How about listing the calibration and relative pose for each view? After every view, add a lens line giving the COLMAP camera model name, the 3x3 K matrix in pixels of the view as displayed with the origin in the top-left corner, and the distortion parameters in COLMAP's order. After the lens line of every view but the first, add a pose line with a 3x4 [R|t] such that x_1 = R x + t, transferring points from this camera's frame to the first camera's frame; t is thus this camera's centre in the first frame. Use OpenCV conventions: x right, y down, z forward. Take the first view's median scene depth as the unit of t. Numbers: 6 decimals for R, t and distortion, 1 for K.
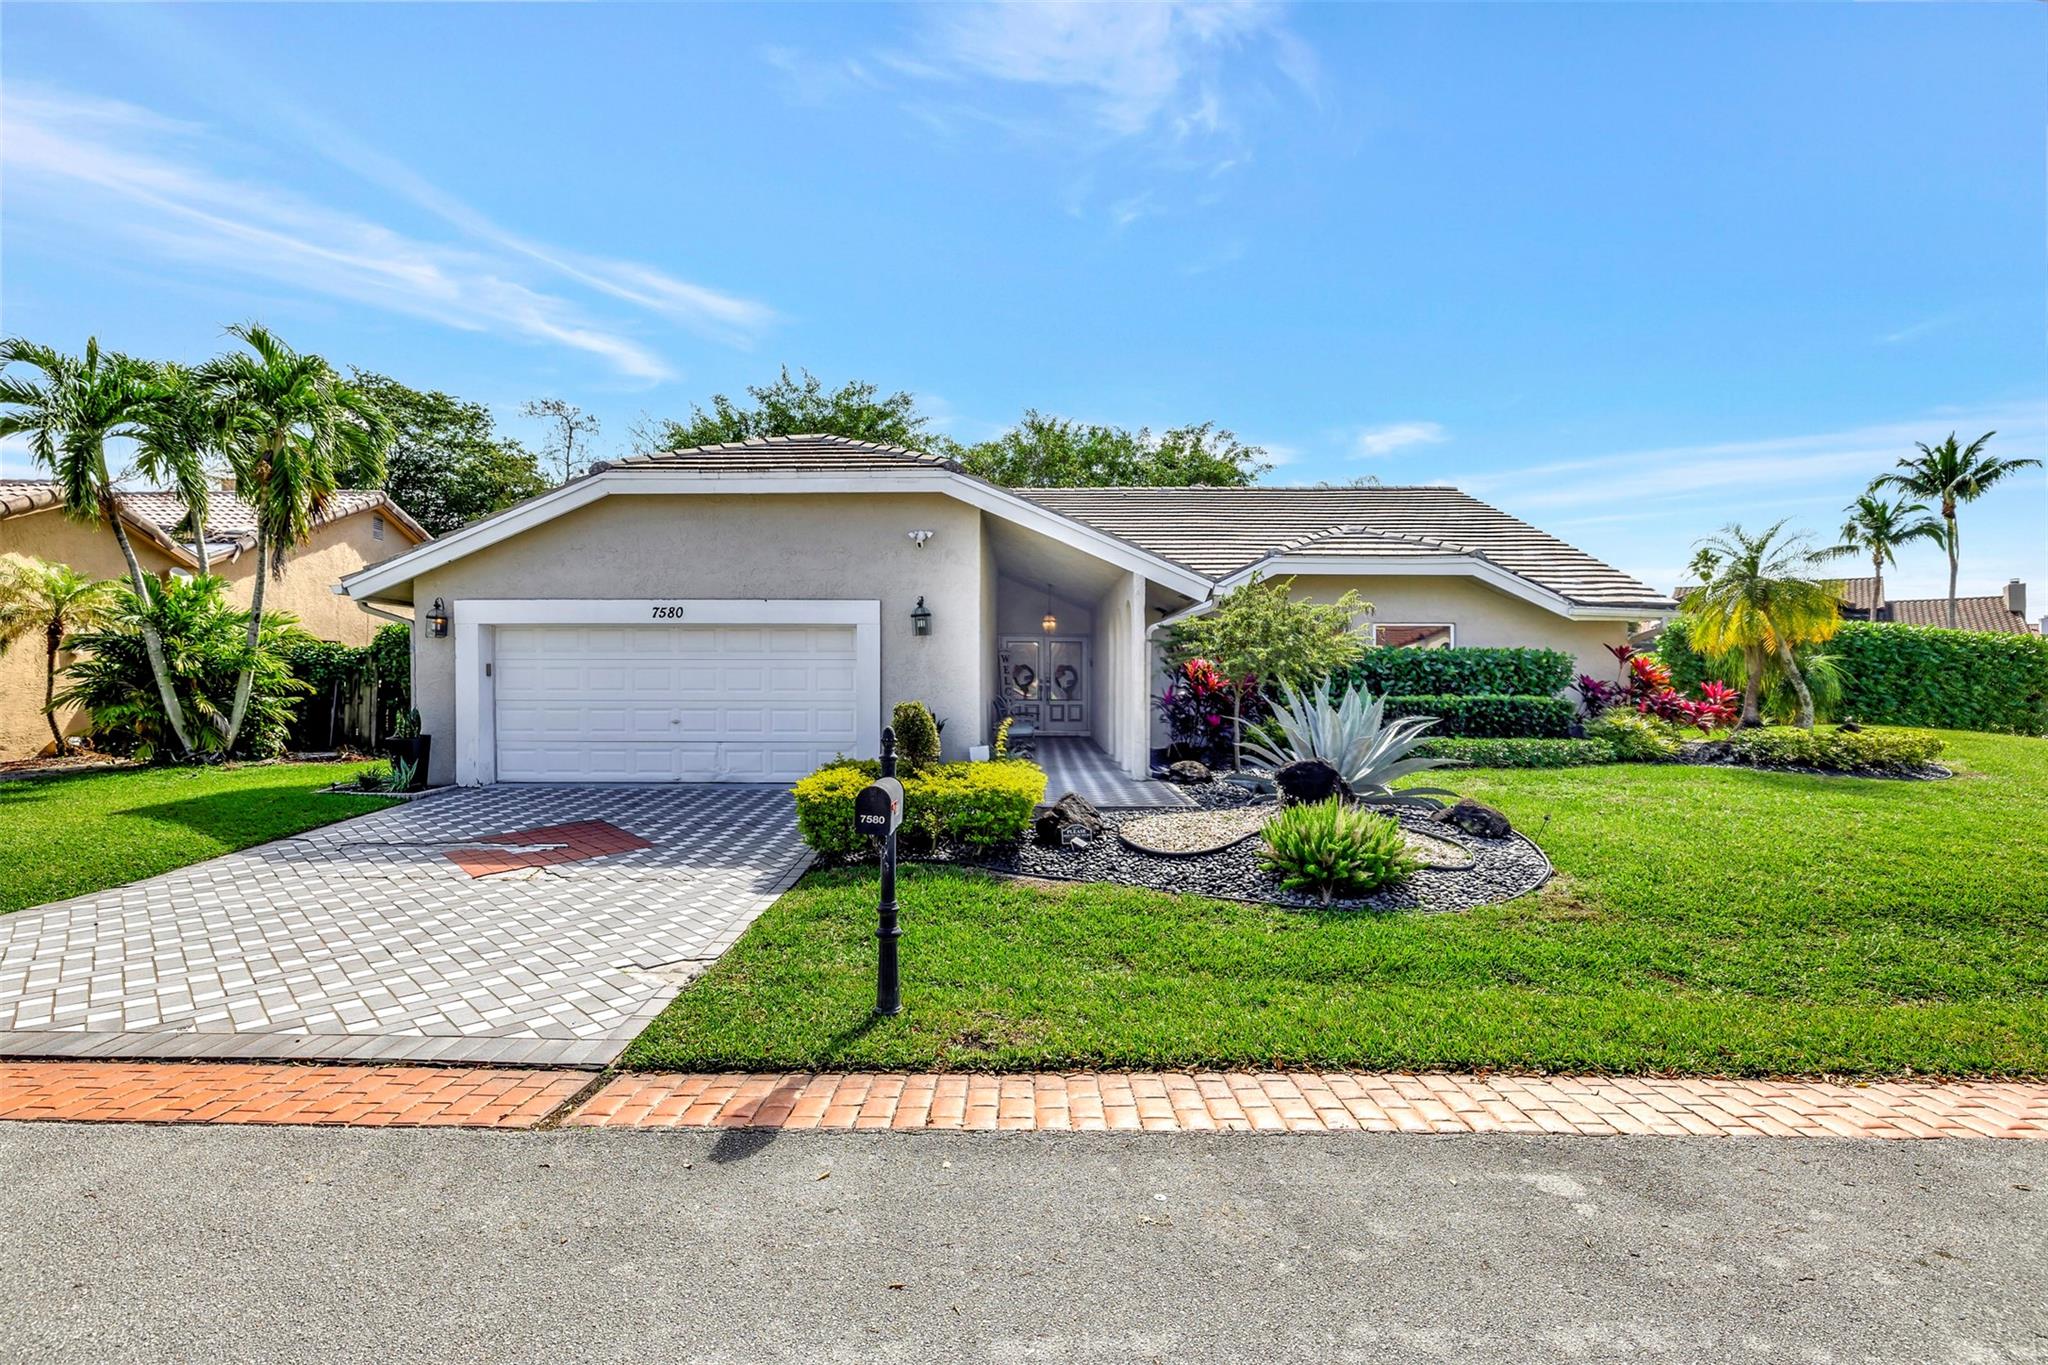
lens RADIAL K [[943.5, 0, 1027.6], [0, 943.5, 672.8], [0, 0, 1]] dist [-0.001798, -0.000659]
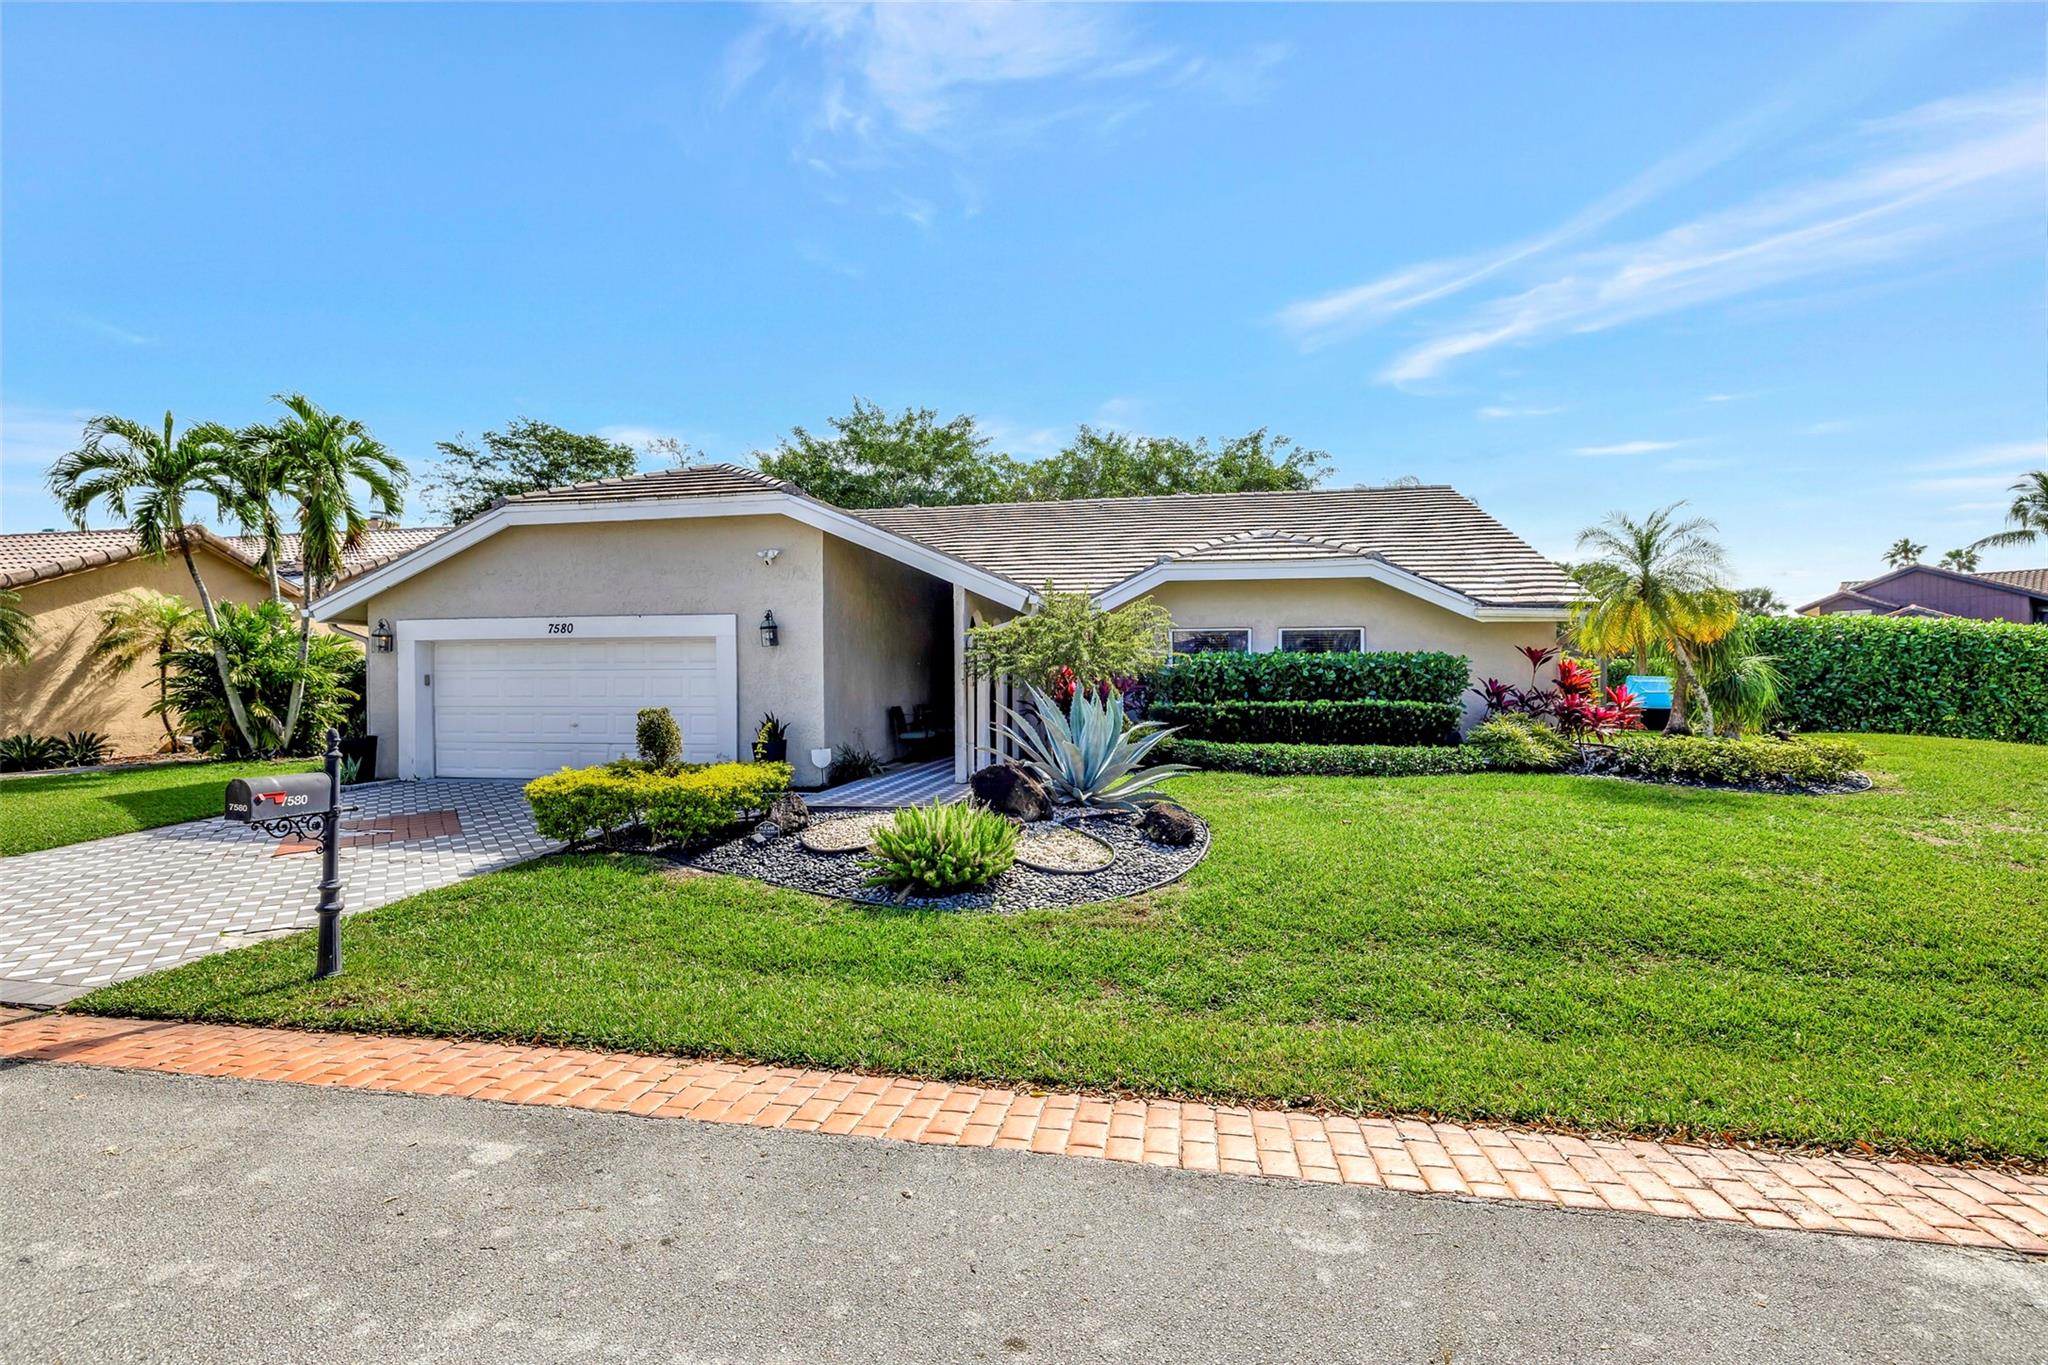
lens RADIAL K [[917.1, 0, 1069.8], [0, 917.1, 672.8], [0, 0, 1]] dist [0.000291, -0.000072]
pose [[0.985782, -0.006497, -0.167905, 0.364294], [0.005211, 0.999954, -0.008099, 0.001235], [0.167950, 0.007109, 0.985770, 0.018254]]
